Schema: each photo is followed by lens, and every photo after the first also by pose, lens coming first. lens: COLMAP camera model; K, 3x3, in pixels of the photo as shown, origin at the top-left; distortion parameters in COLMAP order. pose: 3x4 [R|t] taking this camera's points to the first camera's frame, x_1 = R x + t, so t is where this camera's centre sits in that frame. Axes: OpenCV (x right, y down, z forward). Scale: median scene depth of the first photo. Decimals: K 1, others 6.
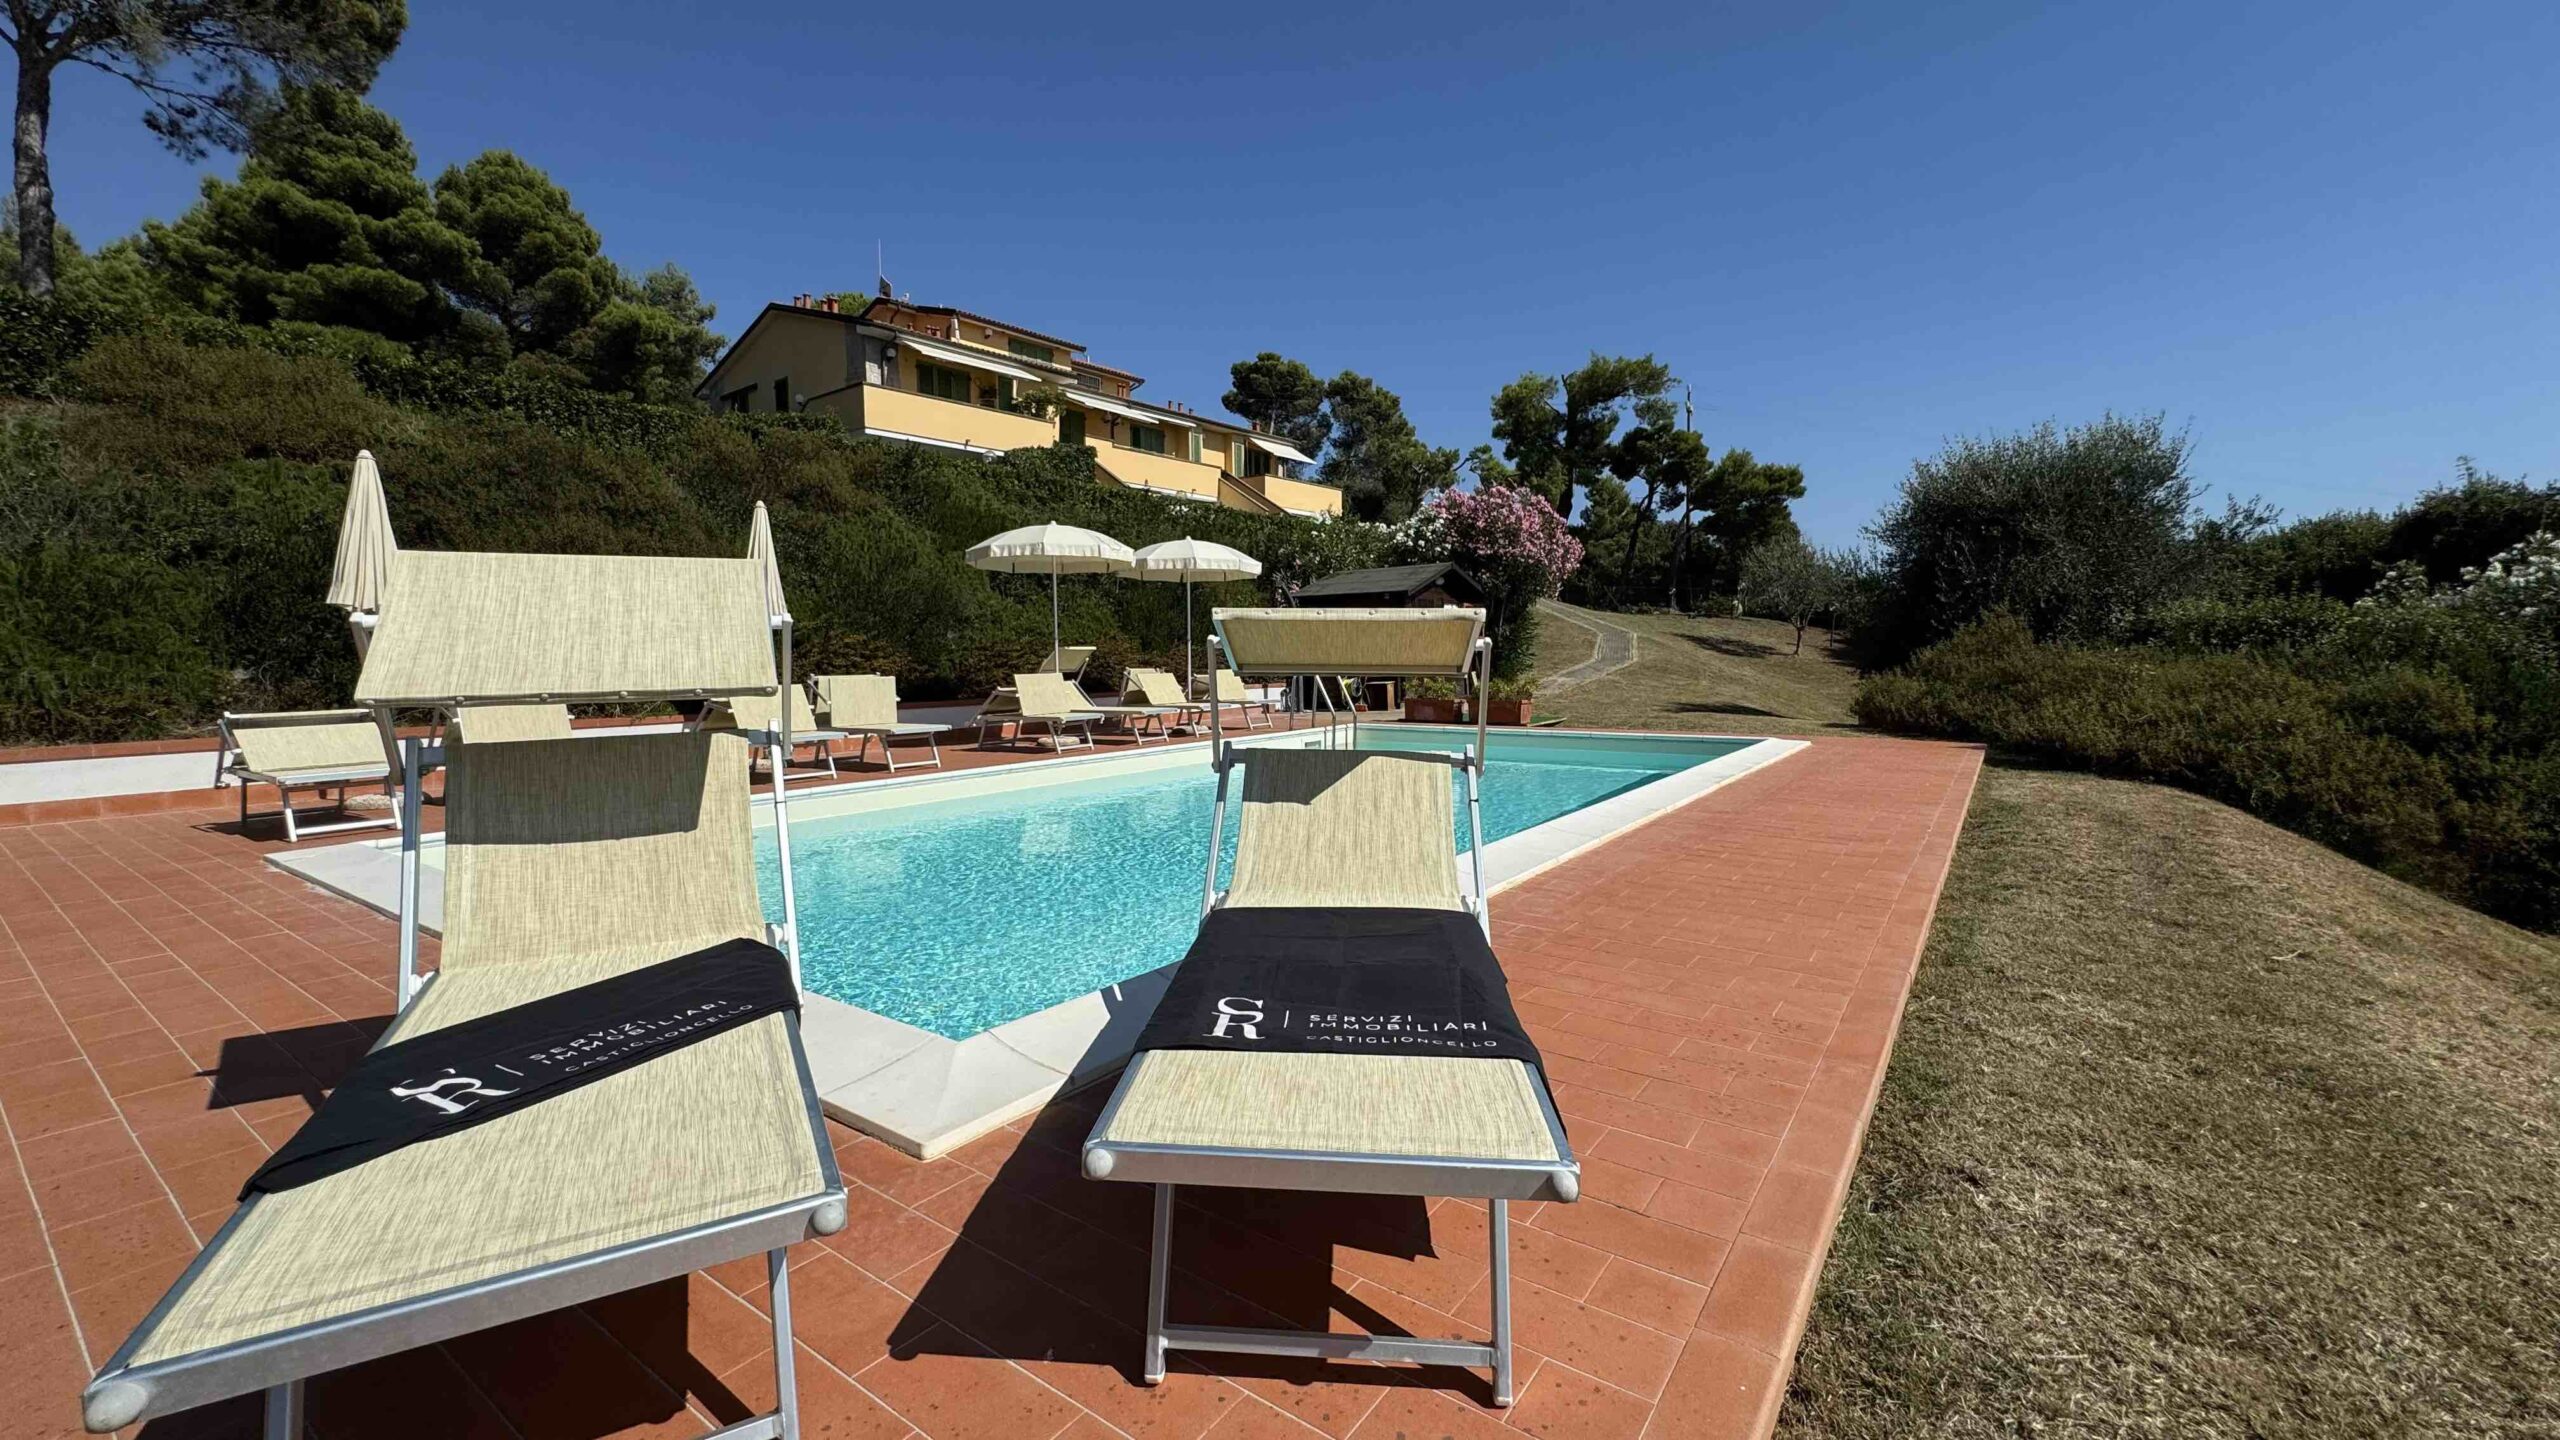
lens RADIAL K [[1027.8, 0, 1280.0], [0, 1027.8, 720.0], [0, 0, 1]] dist [0.000194, 0.000224]
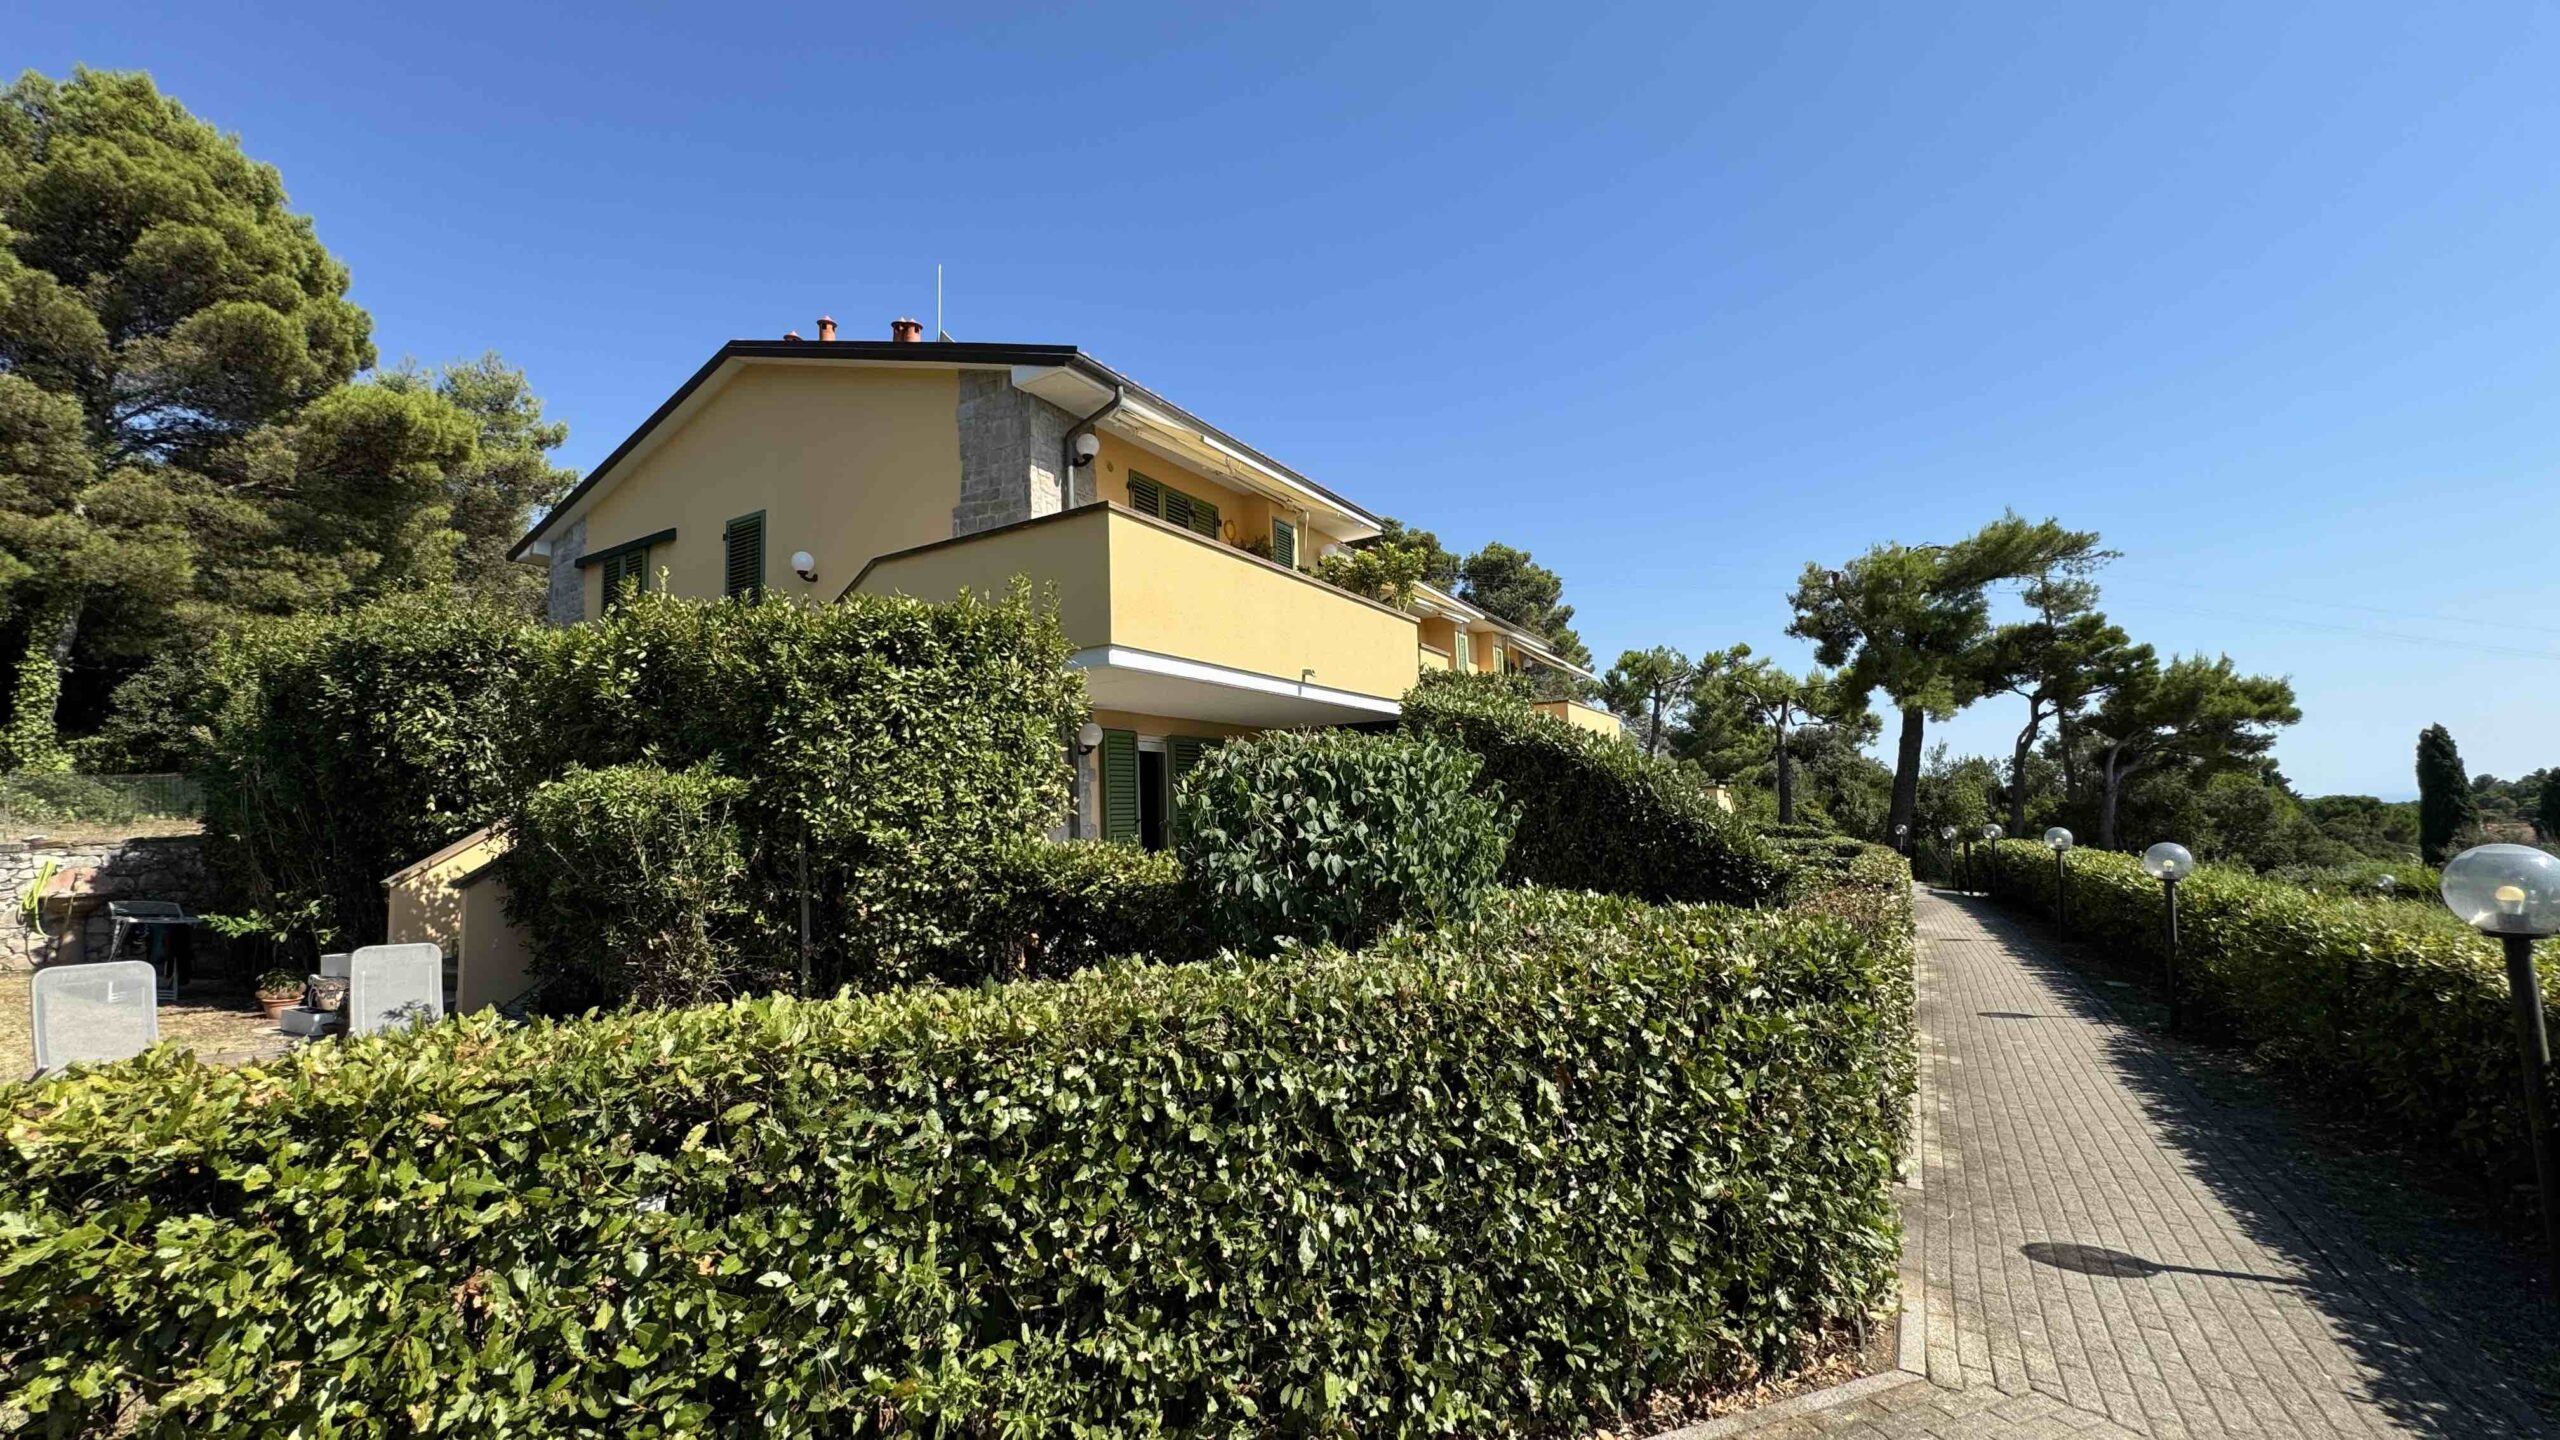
lens RADIAL K [[1027.8, 0, 1280.0], [0, 1027.8, 720.0], [0, 0, 1]] dist [0.000194, 0.000224]
pose [[0.990817, -0.011574, 0.134715, -0.272655], [0.034253, 0.985315, -0.167276, -0.145541], [-0.130801, 0.170354, 0.976663, 0.483176]]
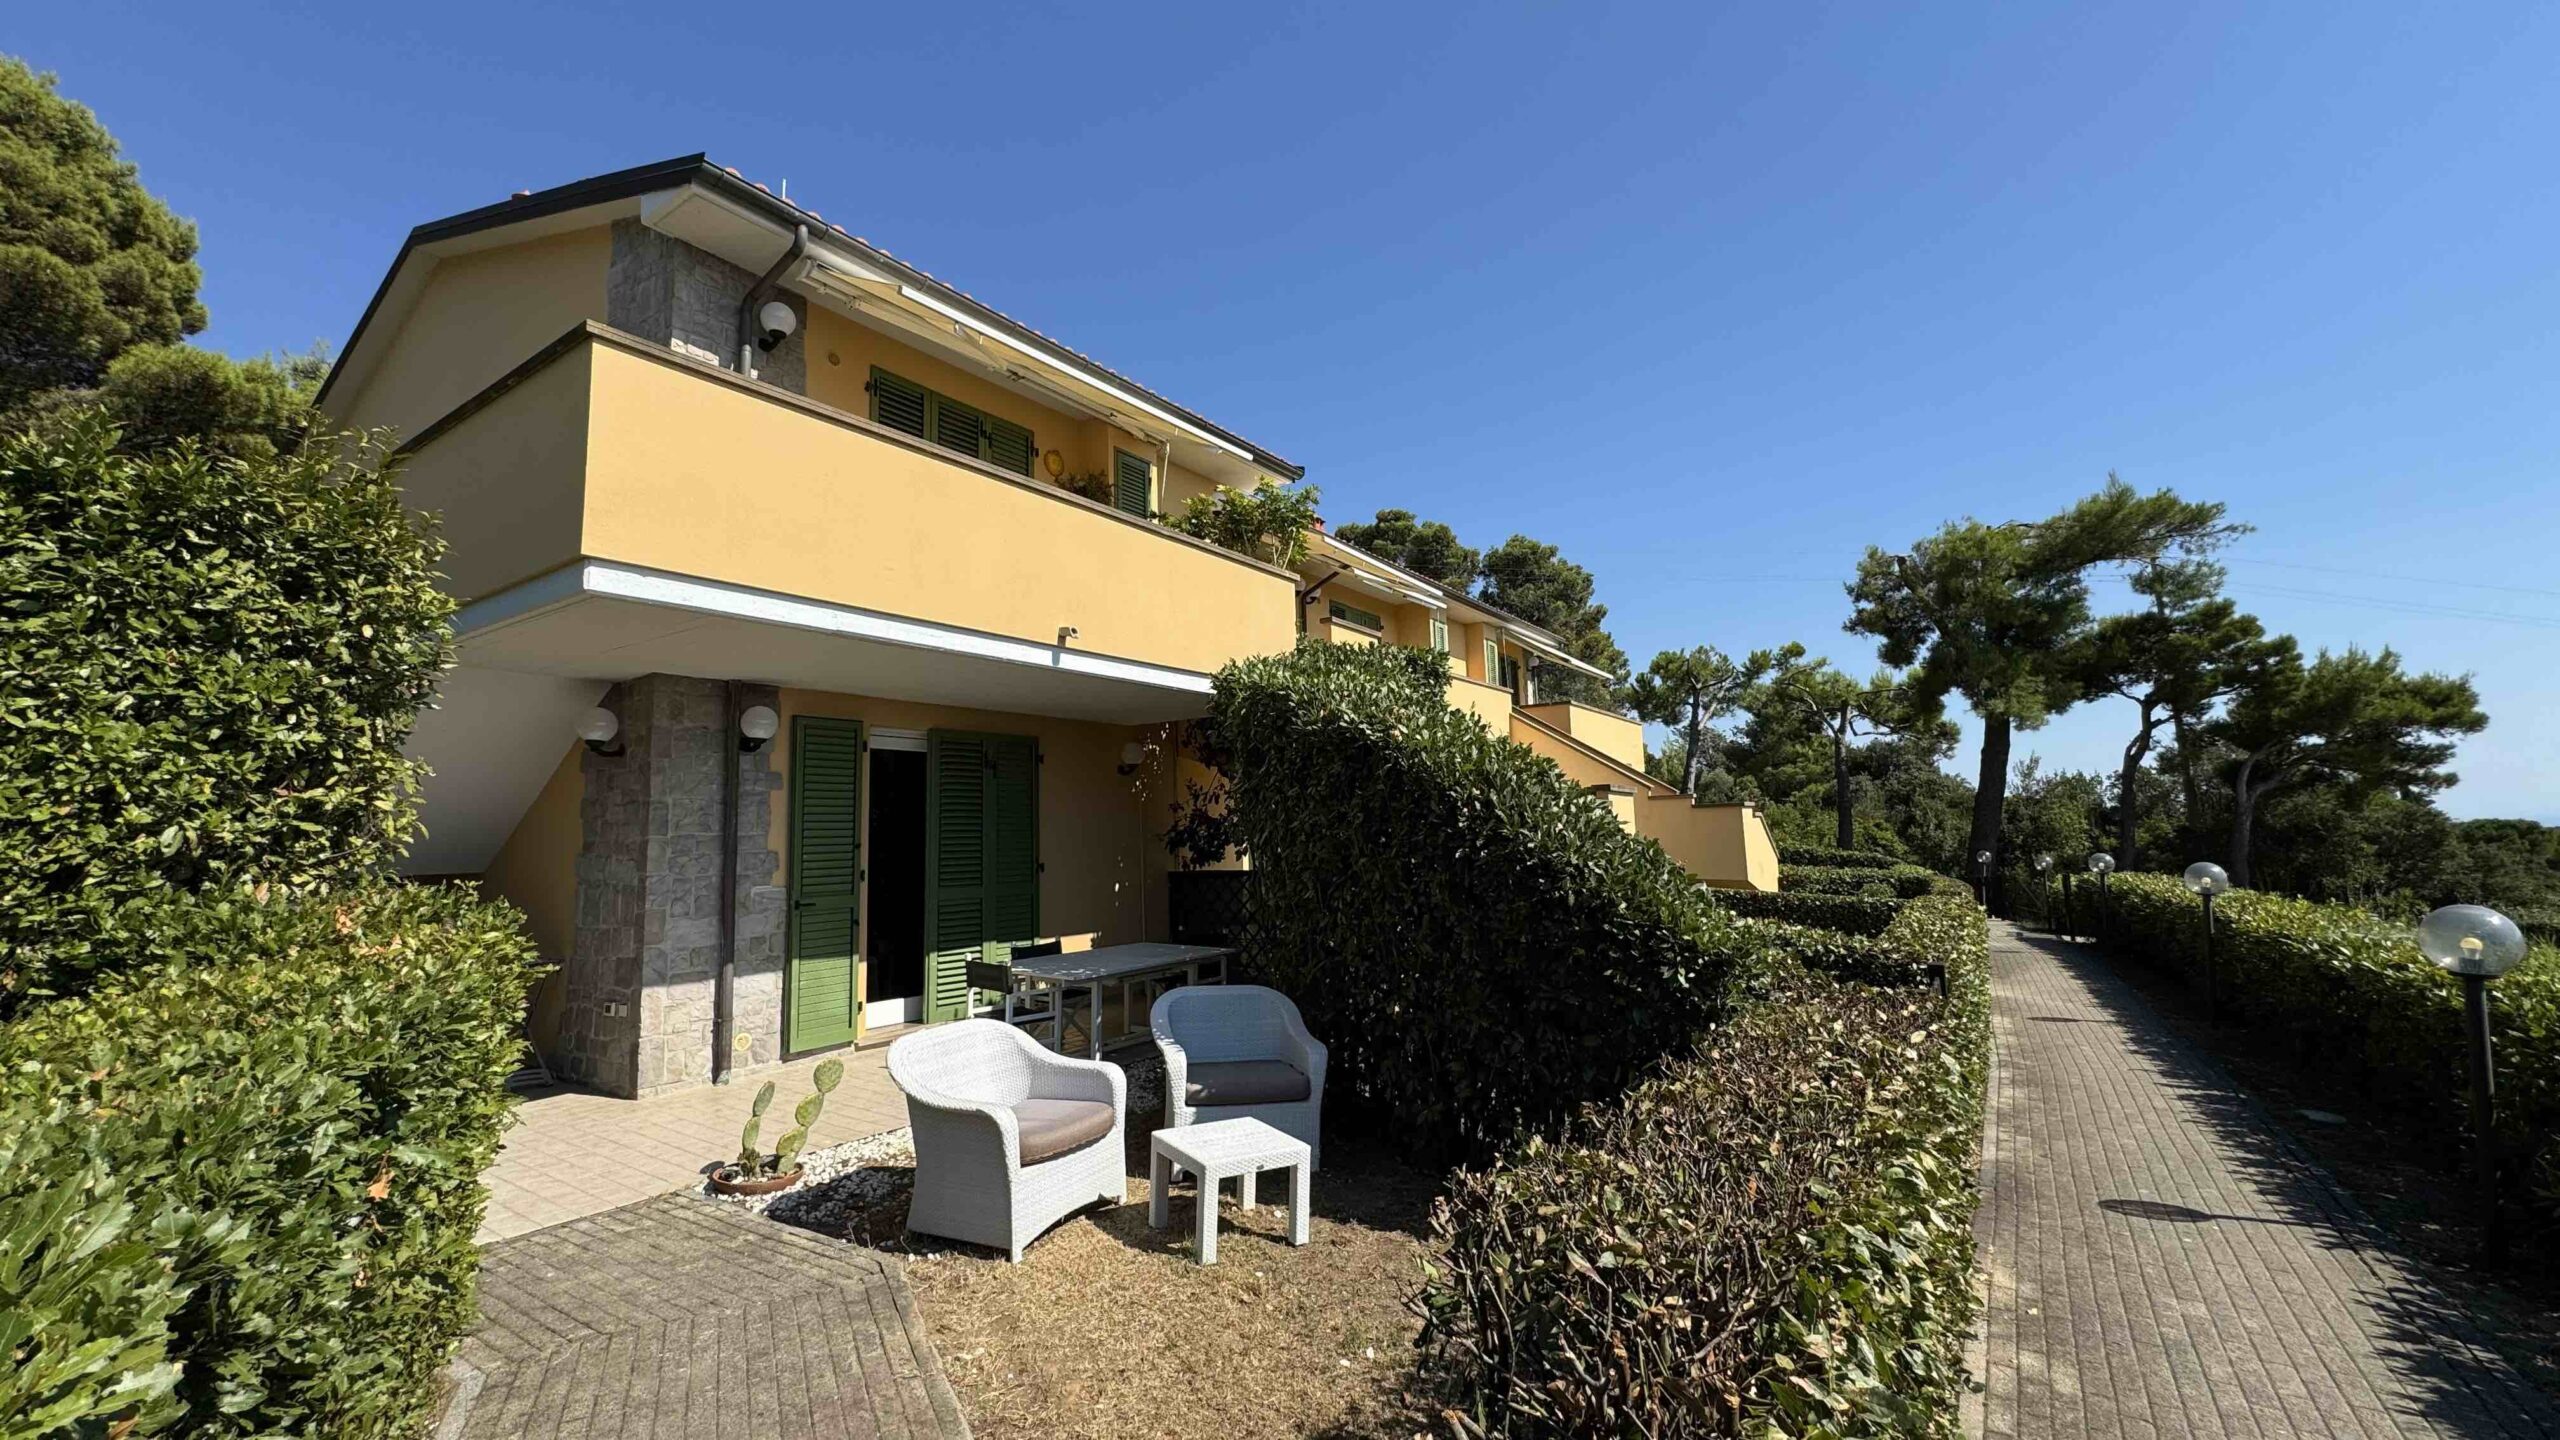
lens RADIAL K [[1027.8, 0, 1280.0], [0, 1027.8, 720.0], [0, 0, 1]] dist [0.000194, 0.000224]
pose [[0.997146, -0.010402, 0.074777, -0.202622], [0.024228, 0.982164, -0.186457, -0.151848], [-0.071504, 0.187736, 0.979613, 0.564521]]
